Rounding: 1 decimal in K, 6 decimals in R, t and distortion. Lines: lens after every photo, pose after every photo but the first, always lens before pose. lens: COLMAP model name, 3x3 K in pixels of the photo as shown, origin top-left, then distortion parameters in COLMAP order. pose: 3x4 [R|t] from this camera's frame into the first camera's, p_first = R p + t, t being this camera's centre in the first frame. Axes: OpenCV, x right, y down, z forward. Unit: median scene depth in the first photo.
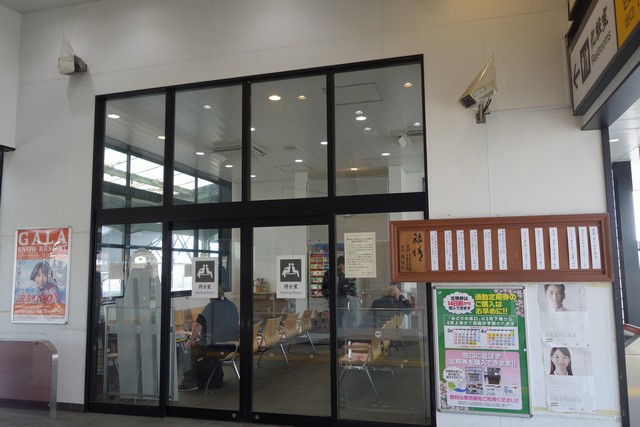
lens RADIAL K [[499.4, 0, 321.8], [0, 499.4, 214.5], [0, 0, 1]] dist [-0.003781, -0.002282]
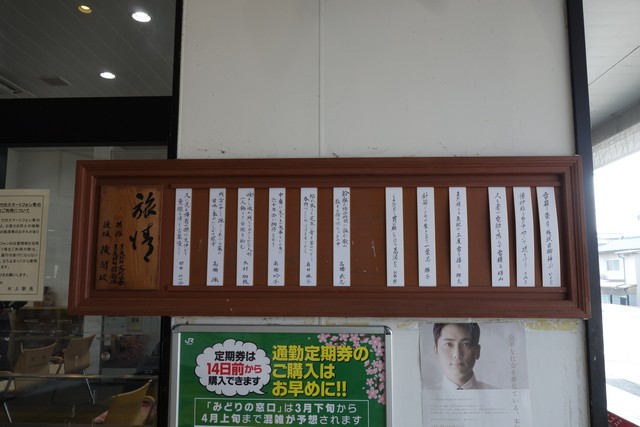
lens RADIAL K [[503.8, 0, 320.2], [0, 503.8, 216.9], [0, 0, 1]] dist [-0.003317, -0.000043]
pose [[0.974283, 0.038186, 0.222071, 0.251087], [-0.037268, 0.999271, -0.008323, 0.057594], [-0.222227, -0.000167, 0.974995, 0.597035]]
